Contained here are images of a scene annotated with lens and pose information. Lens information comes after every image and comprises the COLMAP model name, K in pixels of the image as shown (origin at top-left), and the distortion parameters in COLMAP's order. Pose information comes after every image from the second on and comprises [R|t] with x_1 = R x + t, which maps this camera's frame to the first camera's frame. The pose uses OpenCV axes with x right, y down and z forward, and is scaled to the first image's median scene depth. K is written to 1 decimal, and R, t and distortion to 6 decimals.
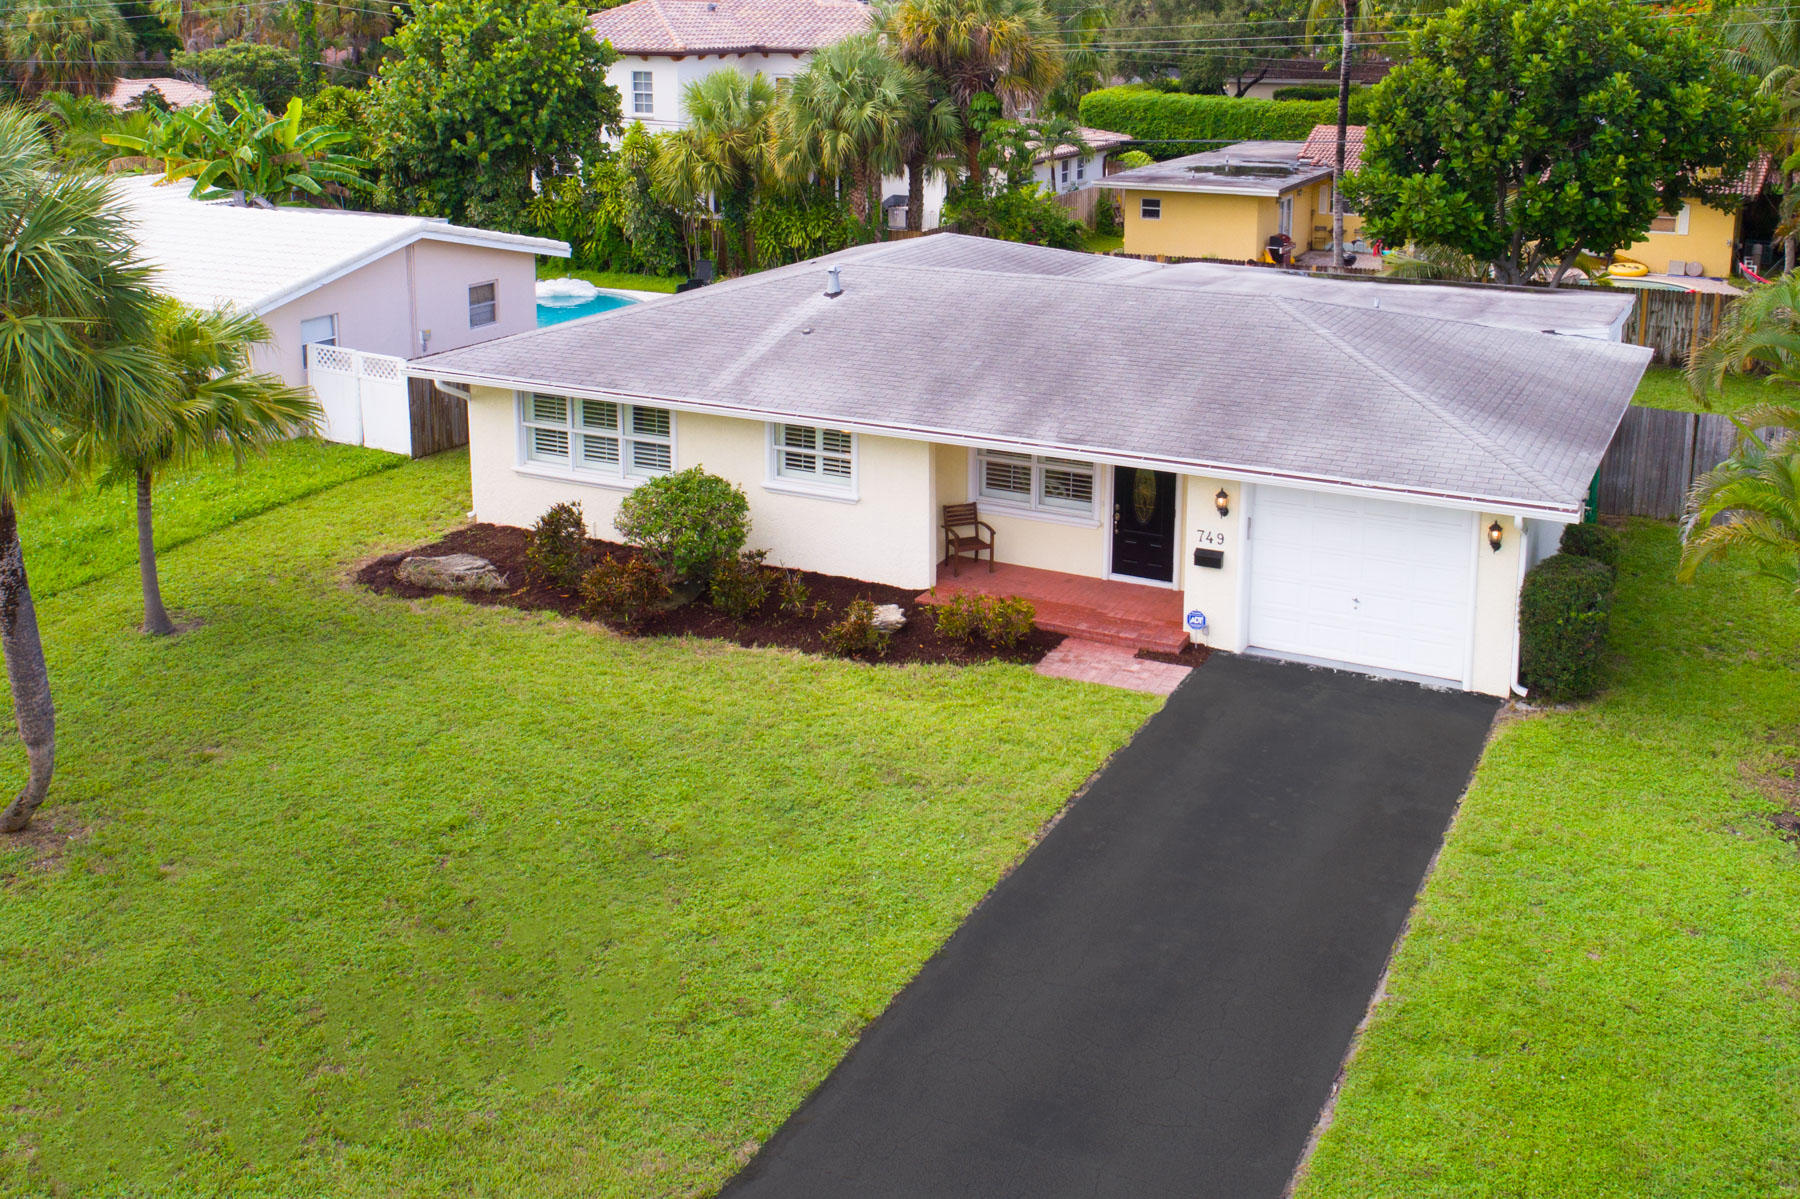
lens RADIAL K [[1777.5, 0, 912.4], [0, 1777.5, 342.9], [0, 0, 1]] dist [0.014257, 0.000000]
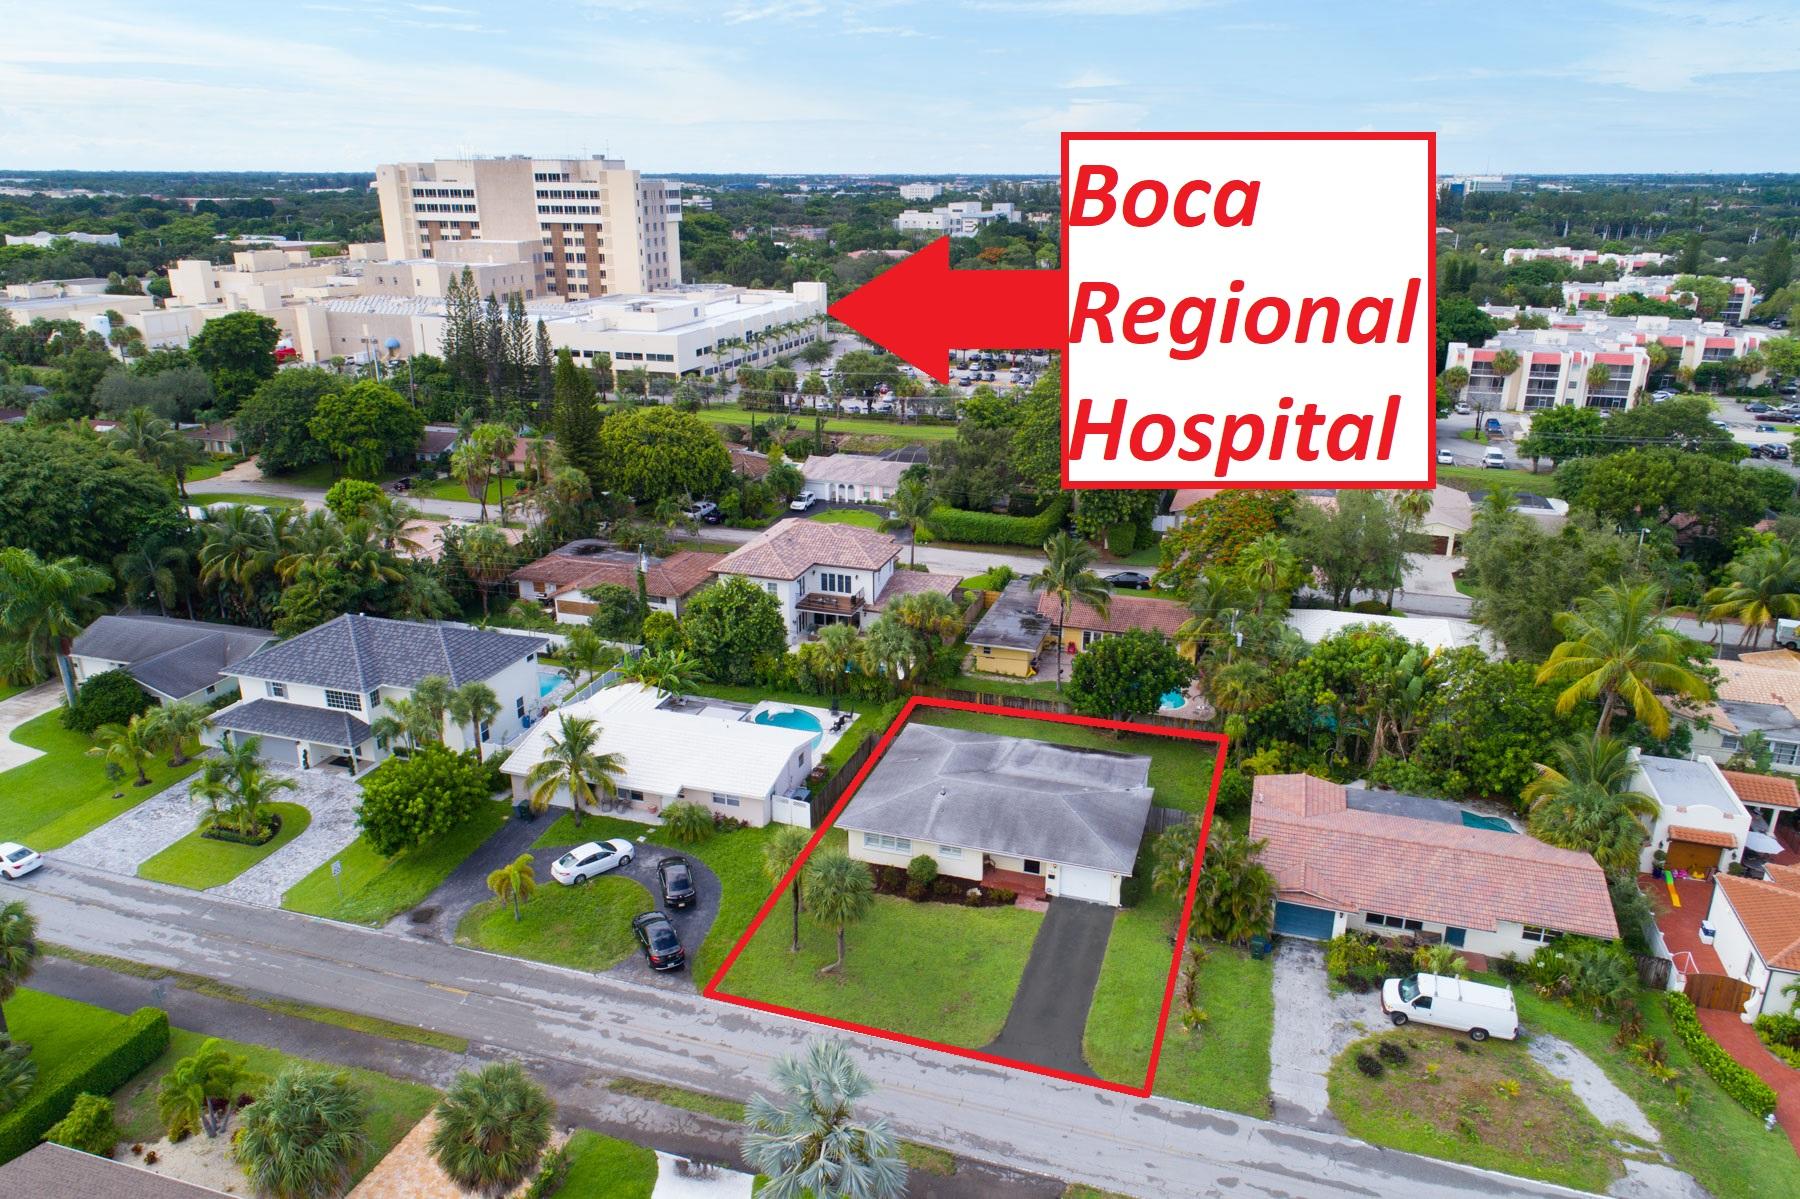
lens RADIAL K [[1217.9, 0, 896.4], [0, 1217.9, 598.0], [0, 0, 1]] dist [0.007782, 0.008068]
pose [[0.988890, -0.051011, 0.139625, -0.537639], [0.030653, 0.989066, 0.144251, -0.905520], [-0.145457, -0.138368, 0.979641, -1.613494]]
